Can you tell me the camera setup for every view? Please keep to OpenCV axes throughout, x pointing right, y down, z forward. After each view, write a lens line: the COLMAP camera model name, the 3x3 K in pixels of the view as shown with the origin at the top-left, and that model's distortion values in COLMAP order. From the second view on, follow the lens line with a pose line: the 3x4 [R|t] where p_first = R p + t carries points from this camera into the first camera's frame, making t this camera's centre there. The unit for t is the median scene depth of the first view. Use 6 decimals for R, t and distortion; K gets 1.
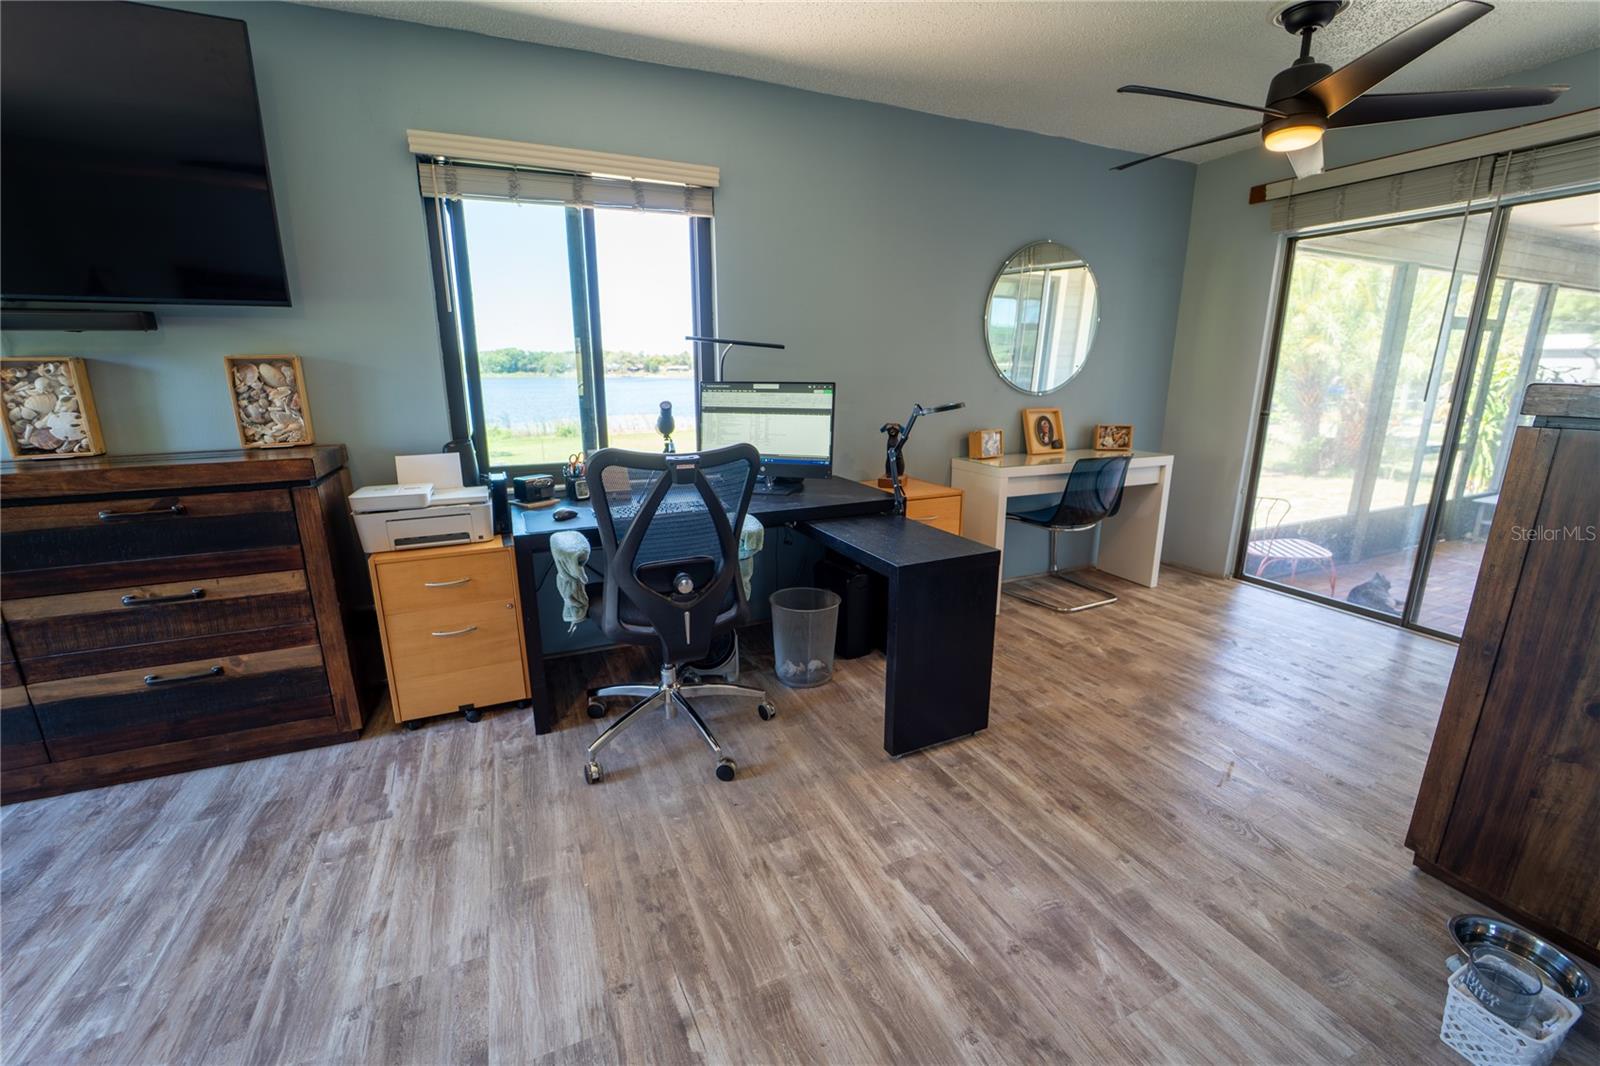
lens RADIAL K [[649.9, 0, 799.6], [0, 649.9, 530.0], [0, 0, 1]] dist [-0.019550, -0.002253]
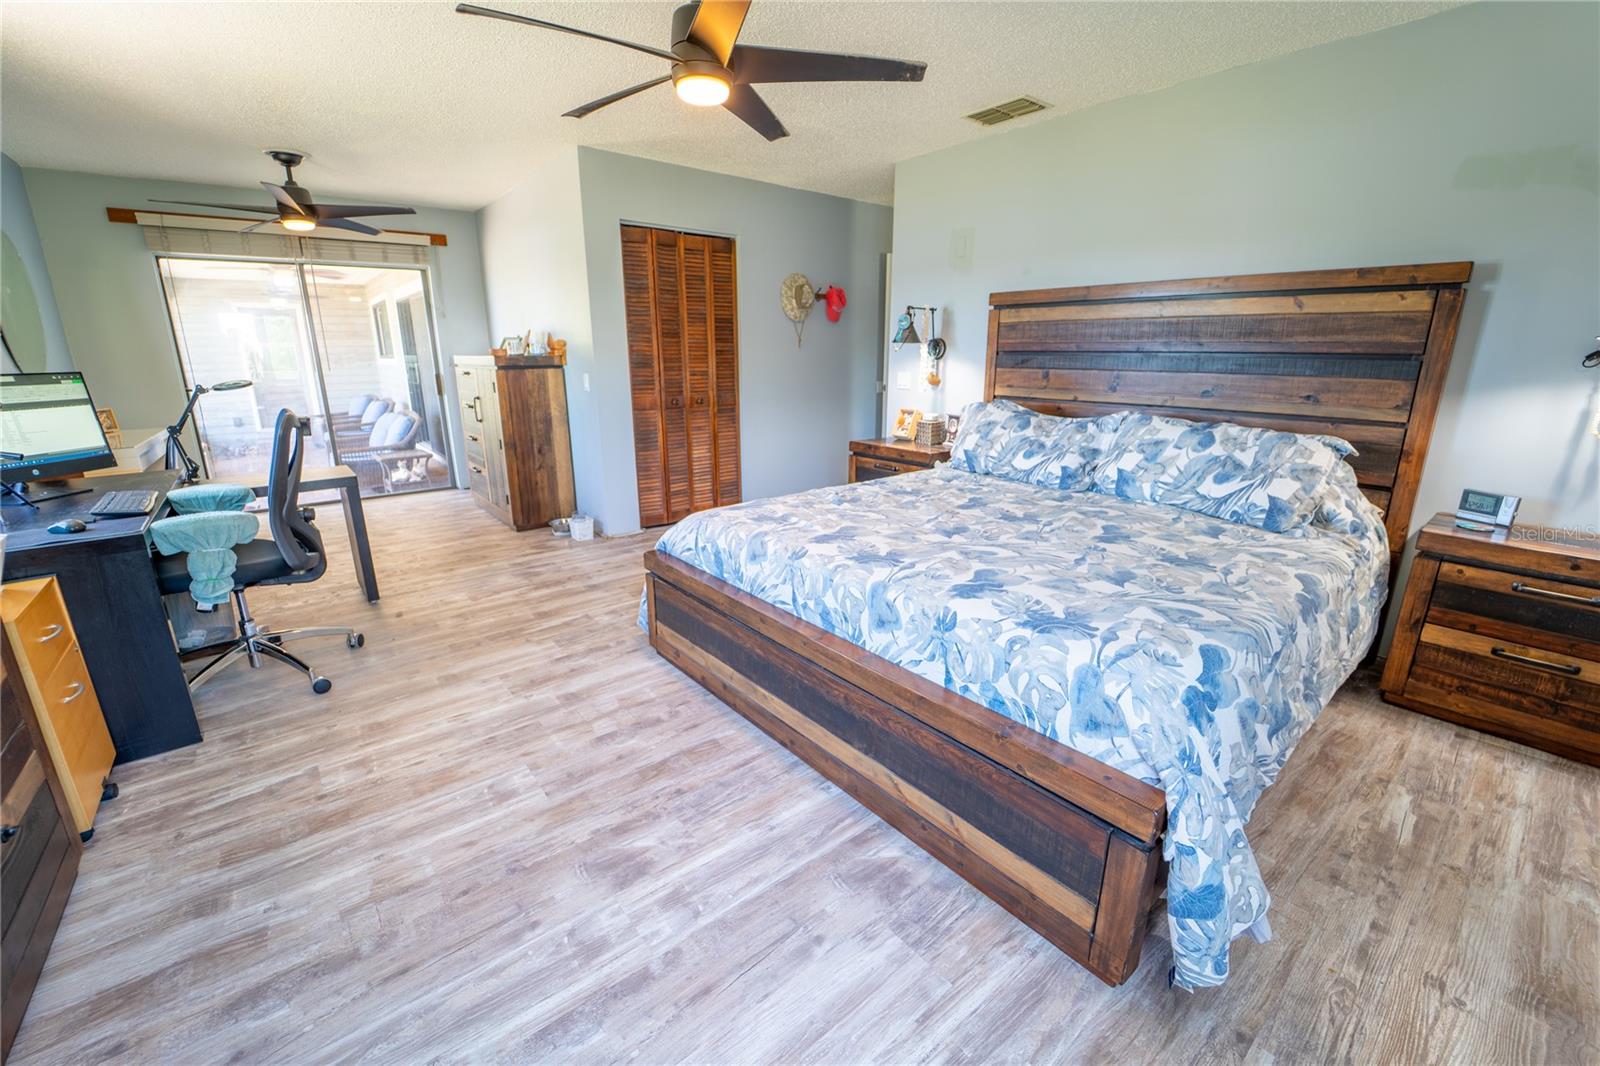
lens RADIAL K [[649.9, 0, 799.6], [0, 649.9, 530.0], [0, 0, 1]] dist [-0.019550, -0.002253]
pose [[-0.259339, -0.254370, 0.931686, -1.725567], [0.237245, 0.918353, 0.316768, -0.068639], [-0.936193, 0.303188, -0.177817, 0.299498]]
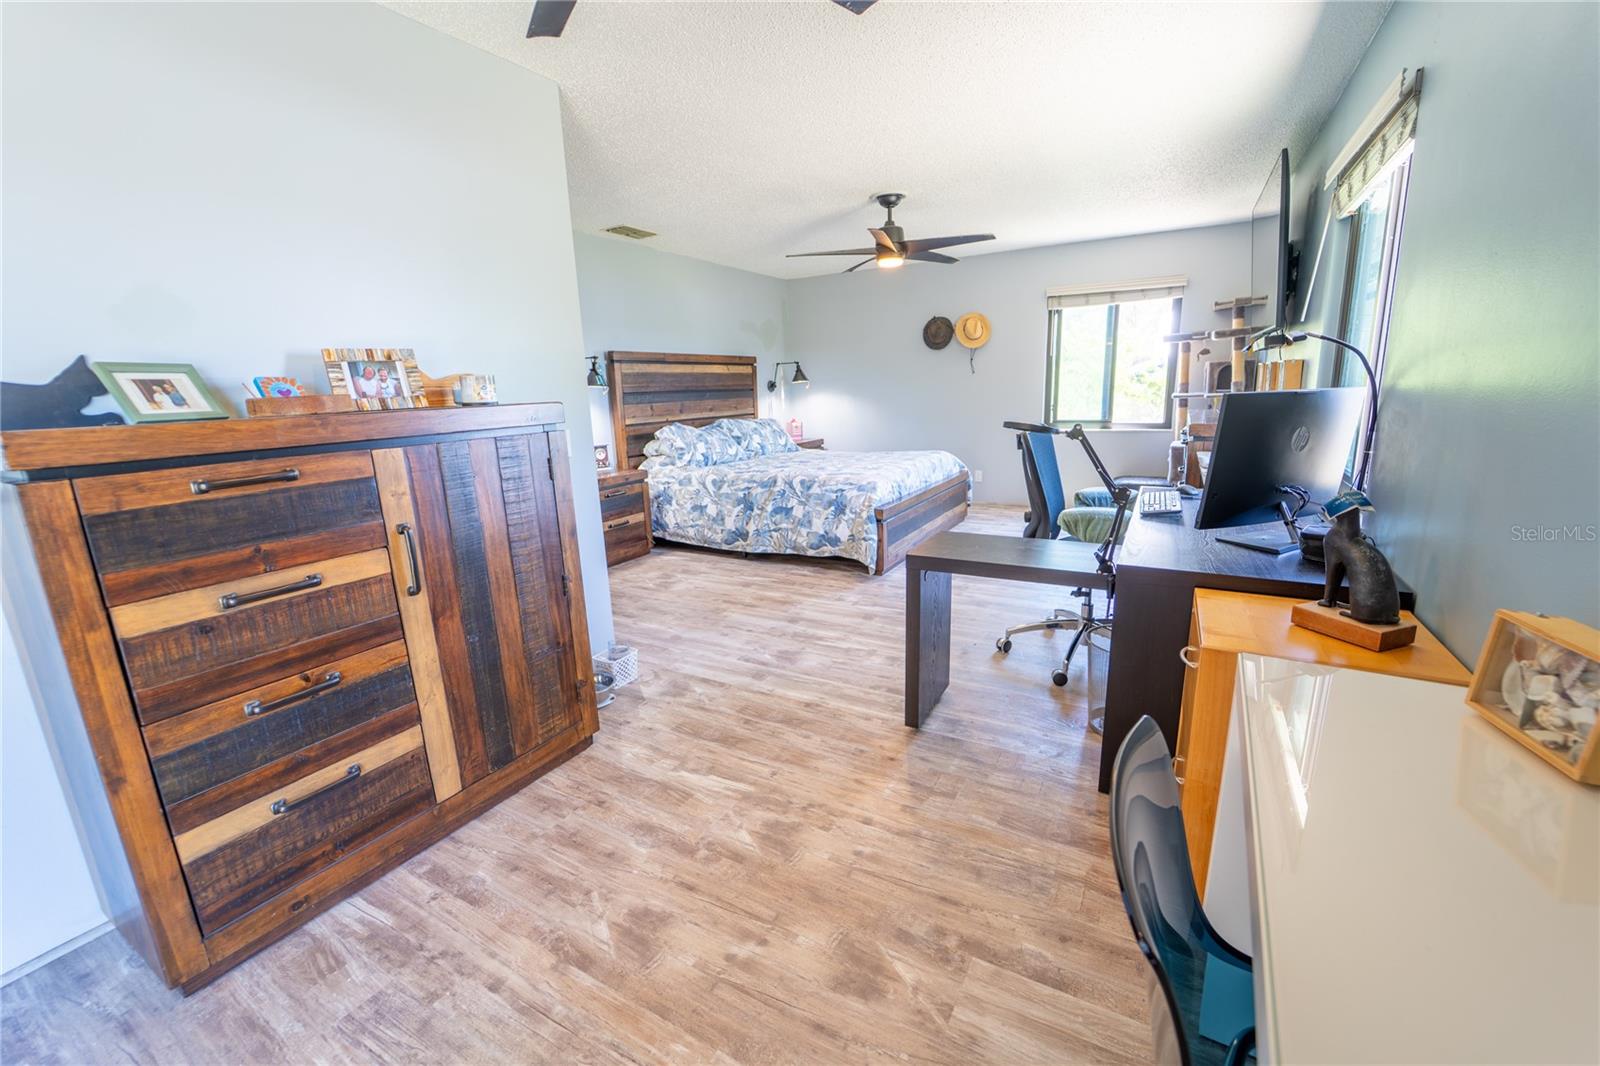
lens RADIAL K [[649.9, 0, 799.6], [0, 649.9, 530.0], [0, 0, 1]] dist [-0.019550, -0.002253]
pose [[-0.806913, 0.156426, -0.569581, 1.164172], [-0.108389, 0.908709, 0.403114, -0.457165], [0.580641, 0.387014, -0.716294, 1.829192]]
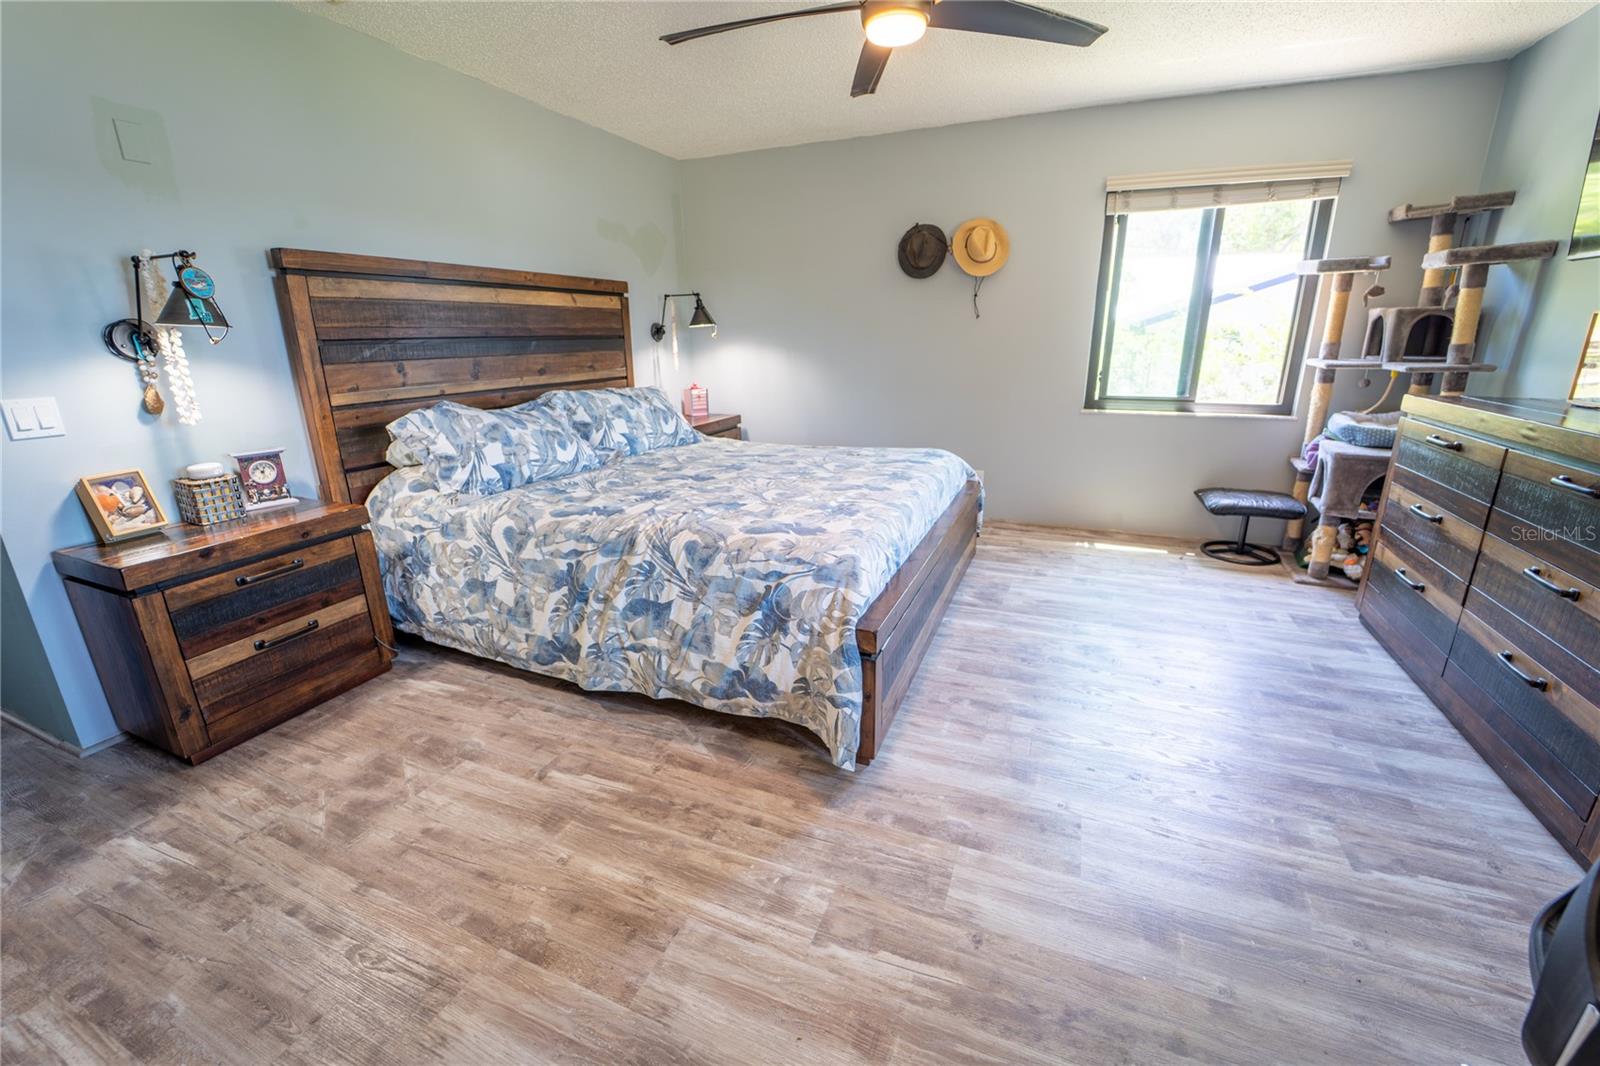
lens RADIAL K [[649.9, 0, 799.6], [0, 649.9, 530.0], [0, 0, 1]] dist [-0.019550, -0.002253]
pose [[-0.731964, 0.209494, -0.648337, 0.325334], [-0.151845, 0.877469, 0.454963, -0.200849], [0.664208, 0.431464, -0.610465, 0.818499]]
